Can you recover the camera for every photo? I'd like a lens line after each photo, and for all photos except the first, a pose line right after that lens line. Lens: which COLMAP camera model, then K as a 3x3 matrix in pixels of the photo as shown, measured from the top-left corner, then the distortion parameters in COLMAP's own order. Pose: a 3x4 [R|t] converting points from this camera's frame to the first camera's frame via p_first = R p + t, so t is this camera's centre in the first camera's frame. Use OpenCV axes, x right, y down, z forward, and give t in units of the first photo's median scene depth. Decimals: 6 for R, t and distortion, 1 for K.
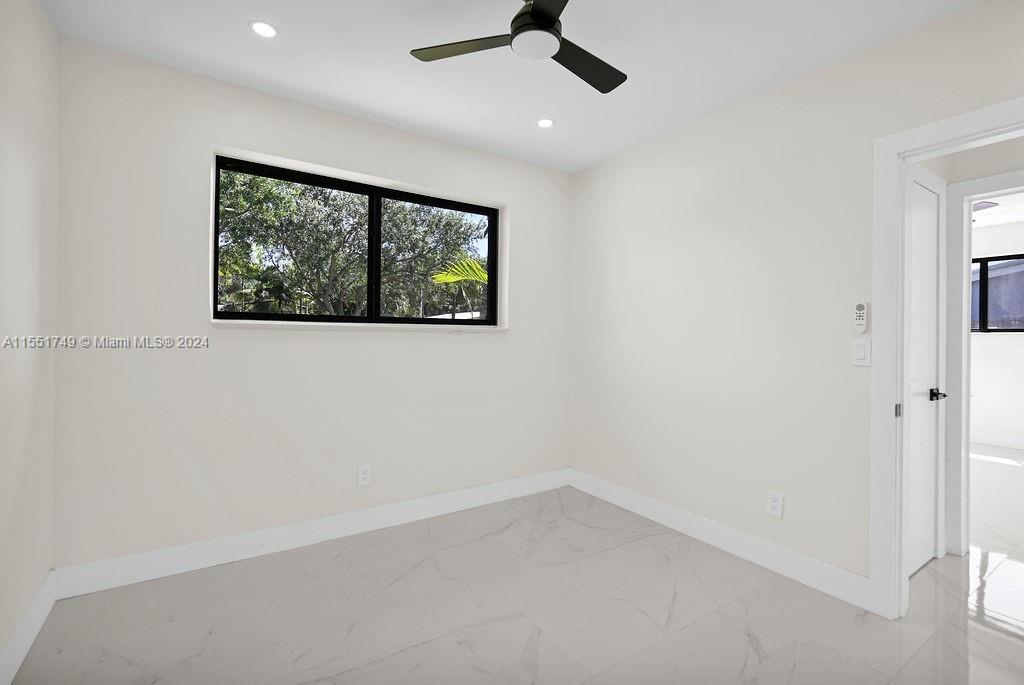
lens RADIAL K [[460.4, 0, 512.9], [0, 460.4, 331.4], [0, 0, 1]] dist [-0.001283, -0.000269]
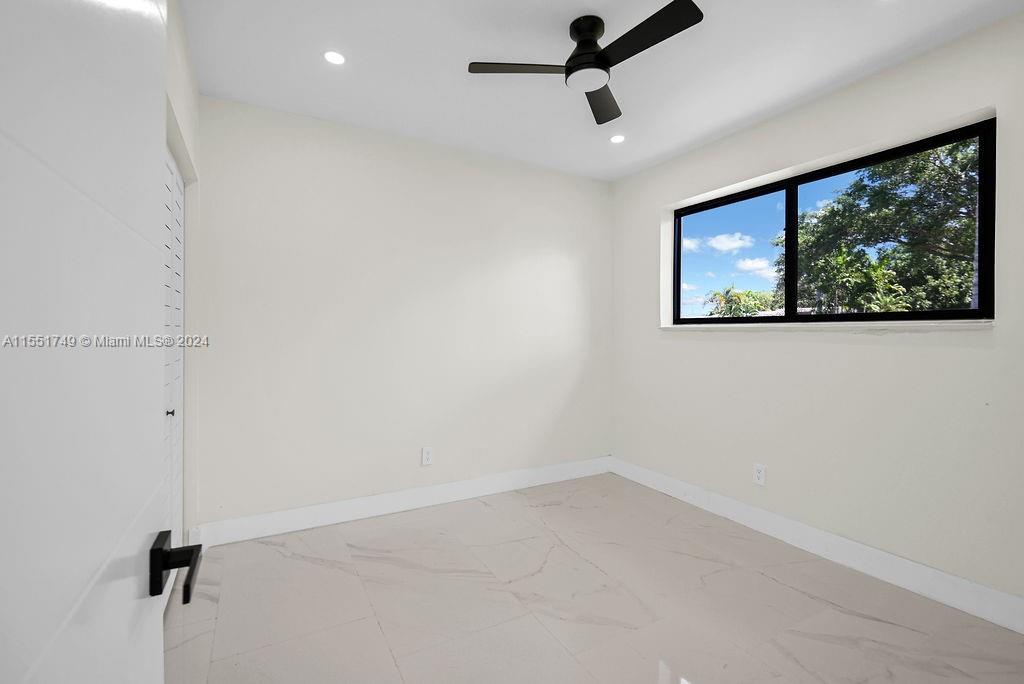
lens RADIAL K [[460.4, 0, 512.9], [0, 460.4, 330.9], [0, 0, 1]] dist [-0.001283, -0.000269]
pose [[-0.083557, -0.012718, -0.996422, 0.703416], [0.010663, 0.999850, -0.013656, 0.005066], [0.996446, -0.011766, -0.083408, 0.528976]]
